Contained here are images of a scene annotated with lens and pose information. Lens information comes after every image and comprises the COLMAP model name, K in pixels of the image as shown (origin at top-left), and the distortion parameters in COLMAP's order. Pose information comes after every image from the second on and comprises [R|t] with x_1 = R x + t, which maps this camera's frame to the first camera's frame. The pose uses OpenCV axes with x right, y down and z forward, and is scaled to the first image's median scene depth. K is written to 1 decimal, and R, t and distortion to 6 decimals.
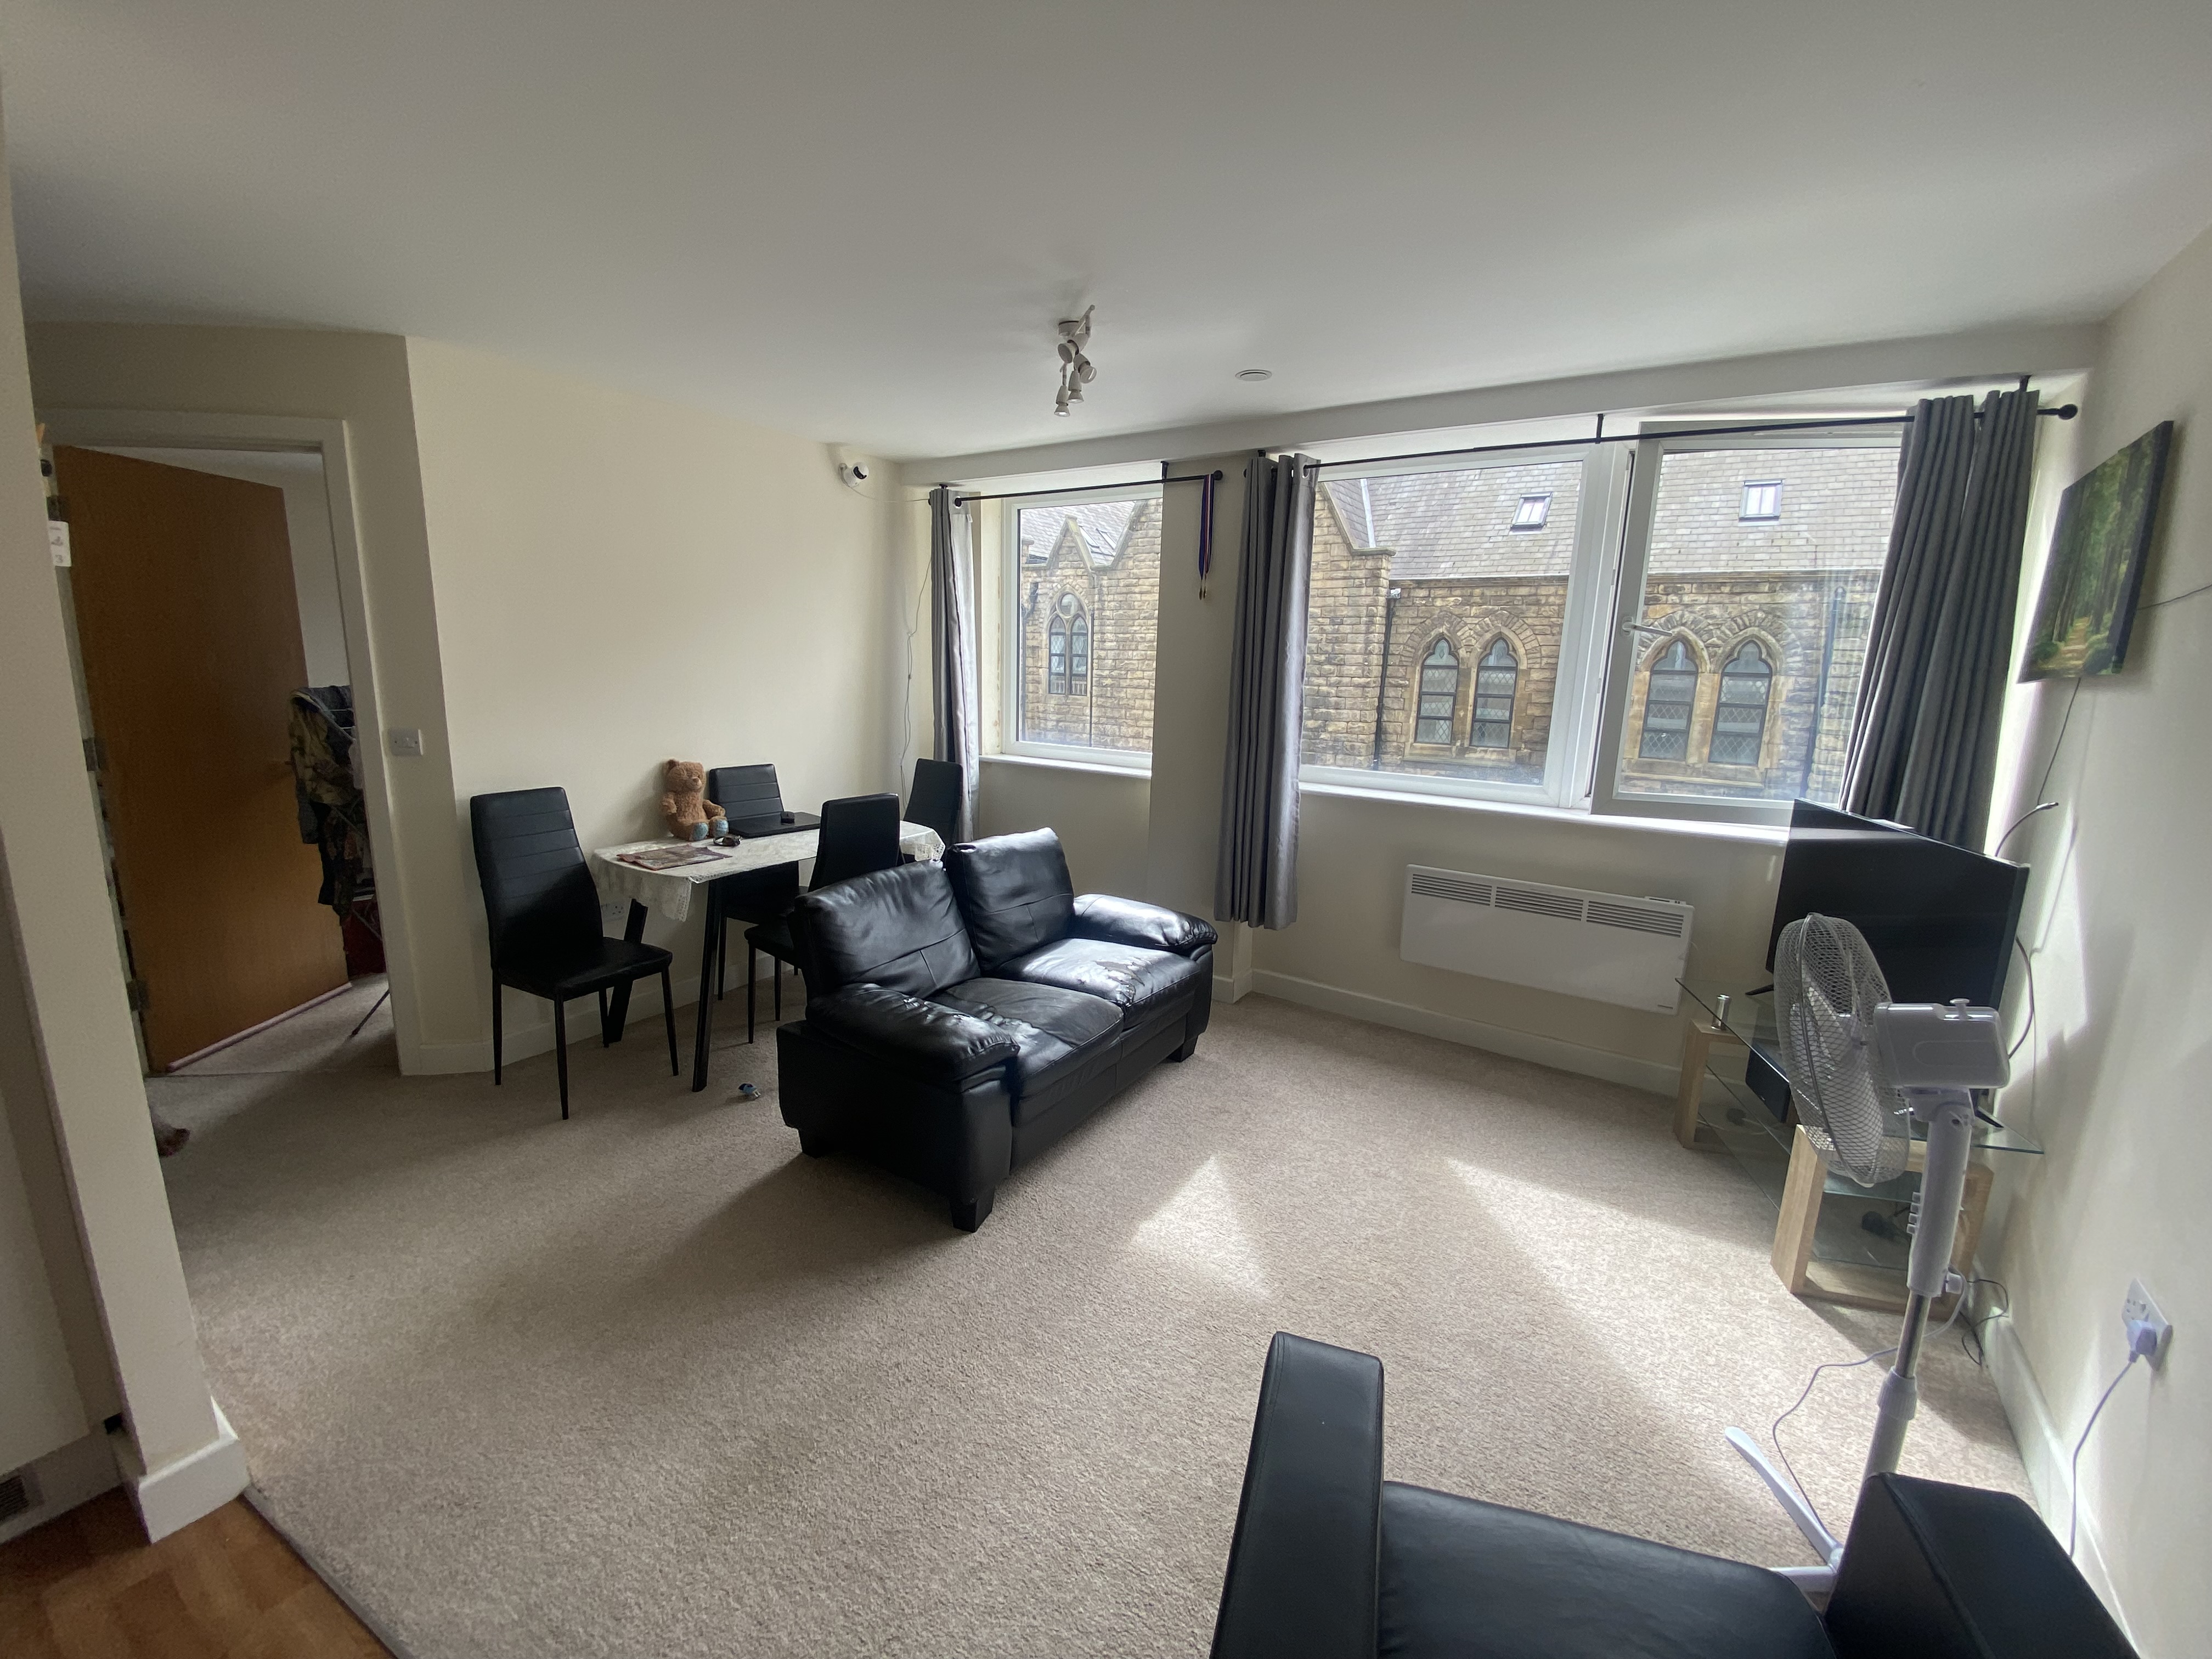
lens RADIAL K [[853.6, 0, 1105.2], [0, 853.6, 819.4], [0, 0, 1]] dist [0.017184, -0.017529]
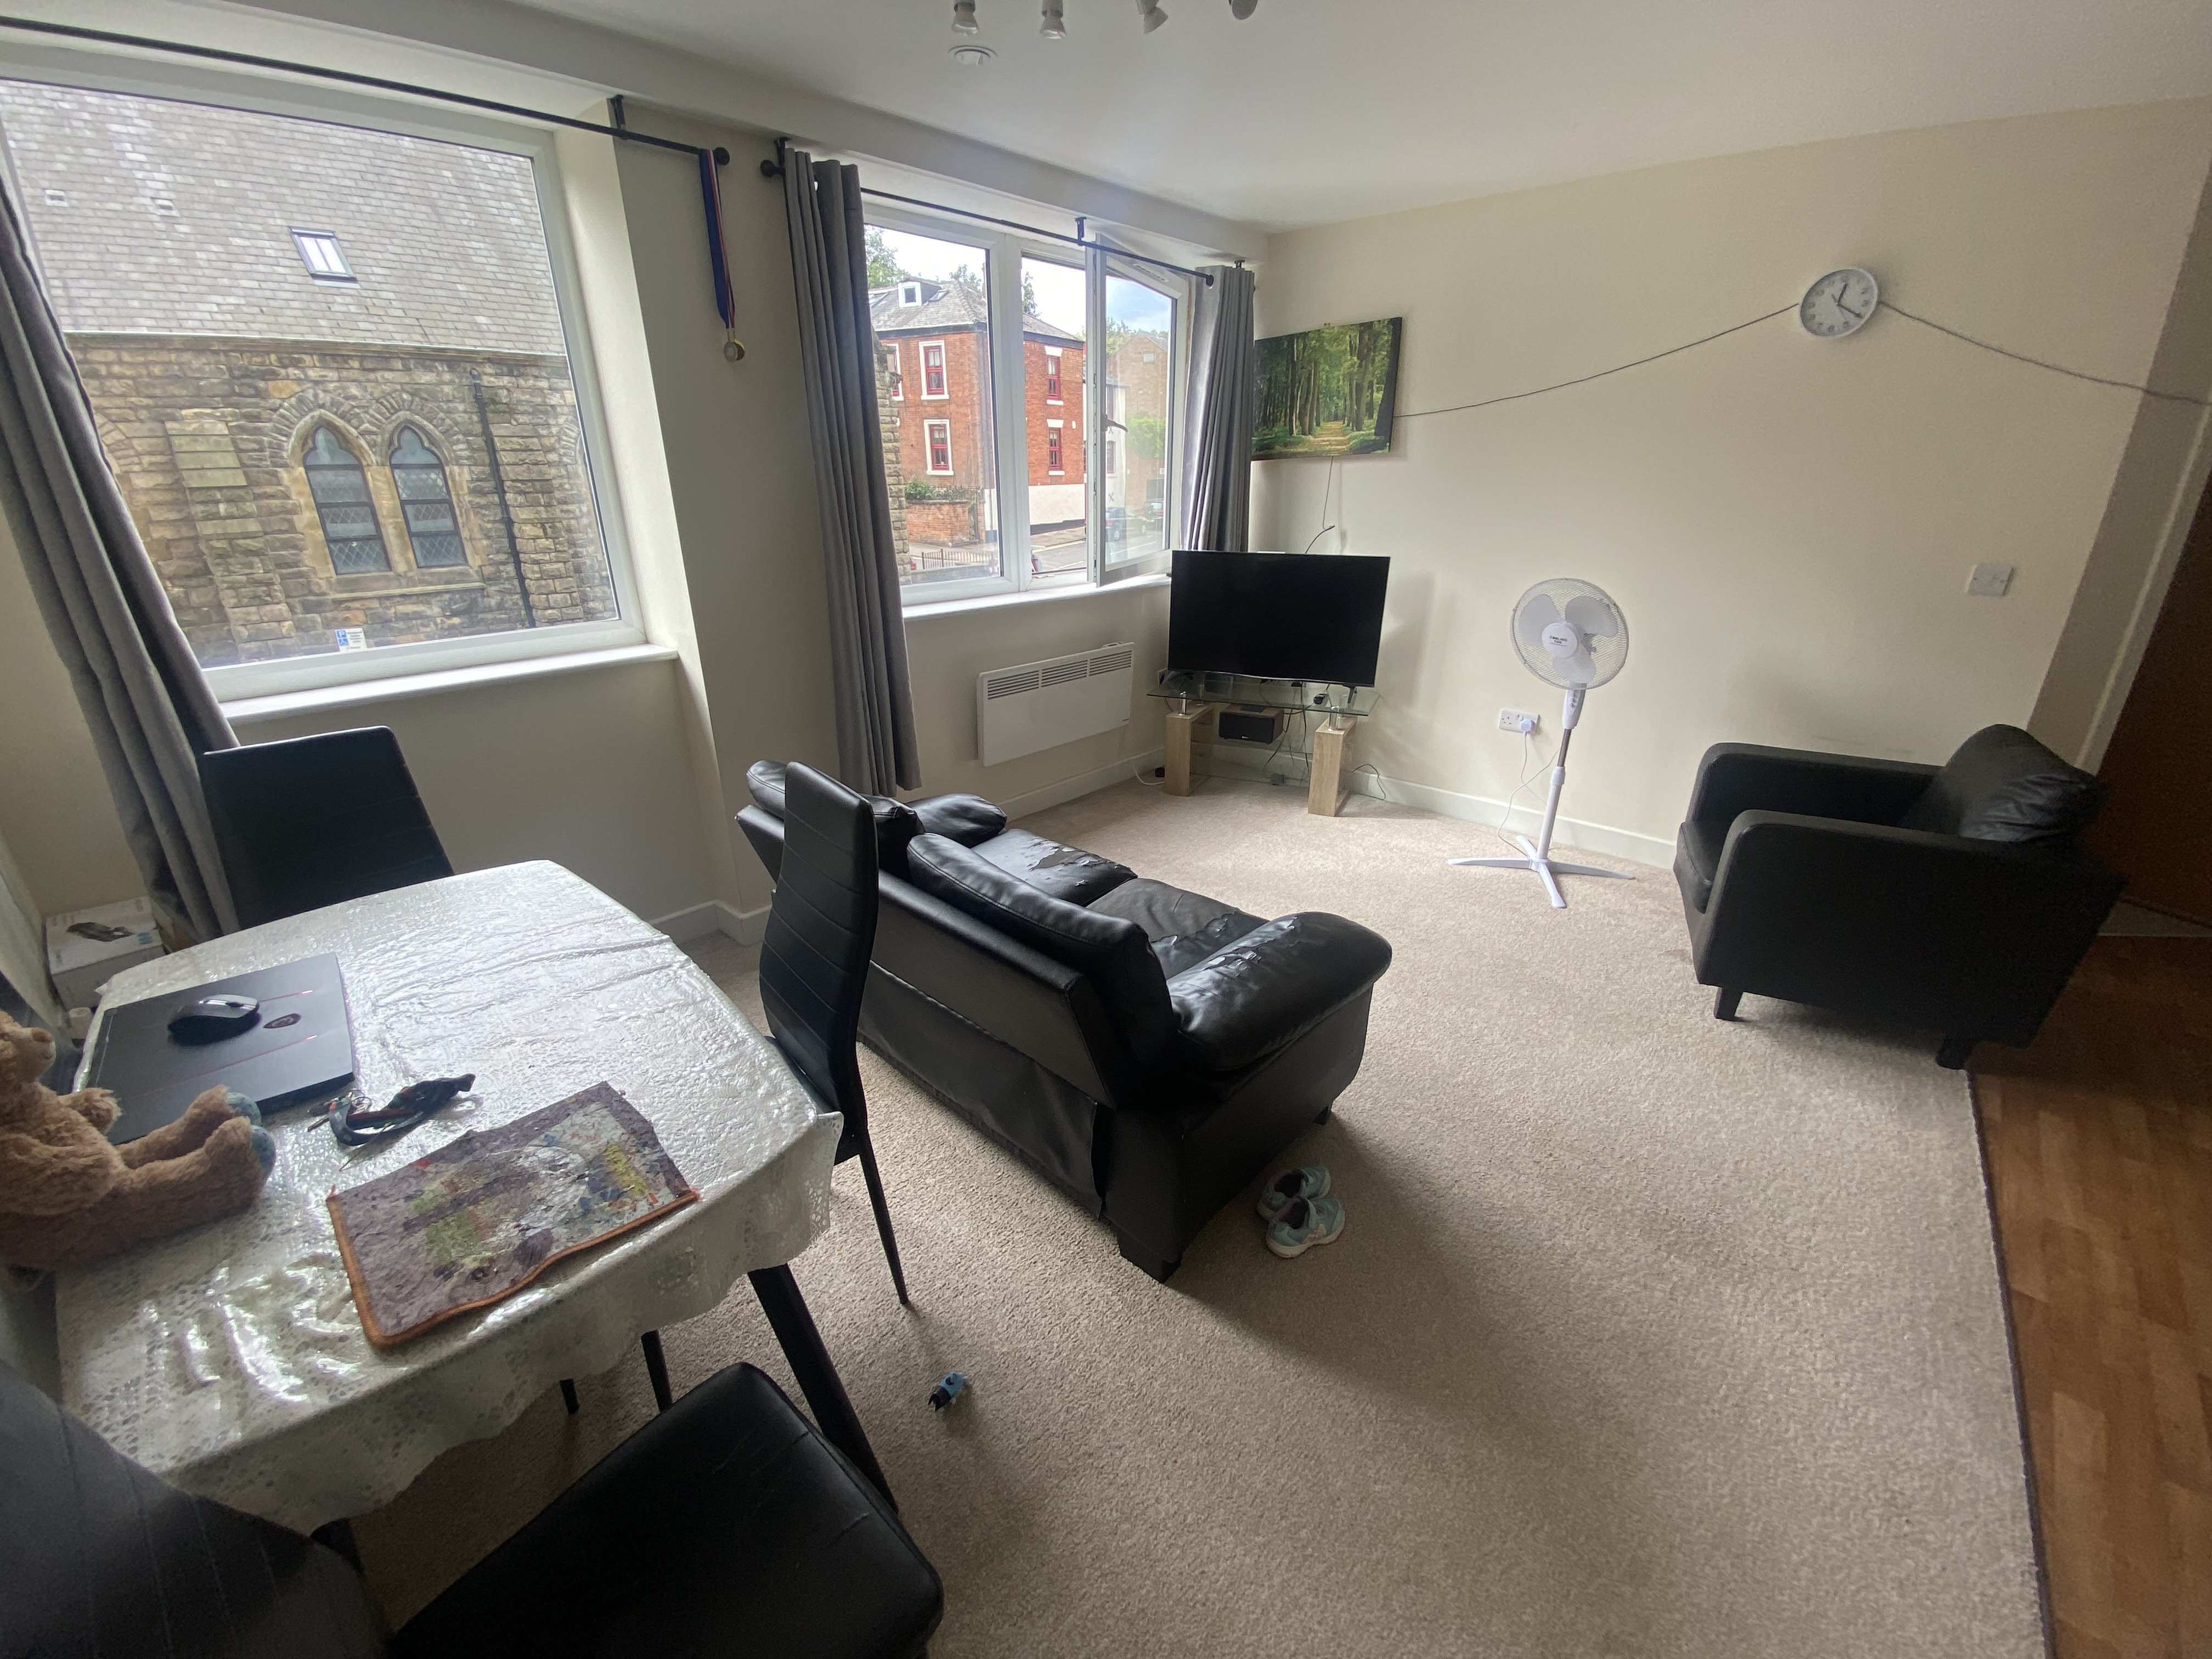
lens RADIAL K [[853.6, 0, 1105.2], [0, 853.6, 819.4], [0, 0, 1]] dist [0.017184, -0.017529]
pose [[0.205876, -0.401979, 0.892204, -0.078430], [0.191619, 0.910645, 0.366071, -0.017565], [-0.959634, 0.095598, 0.264506, 0.081936]]
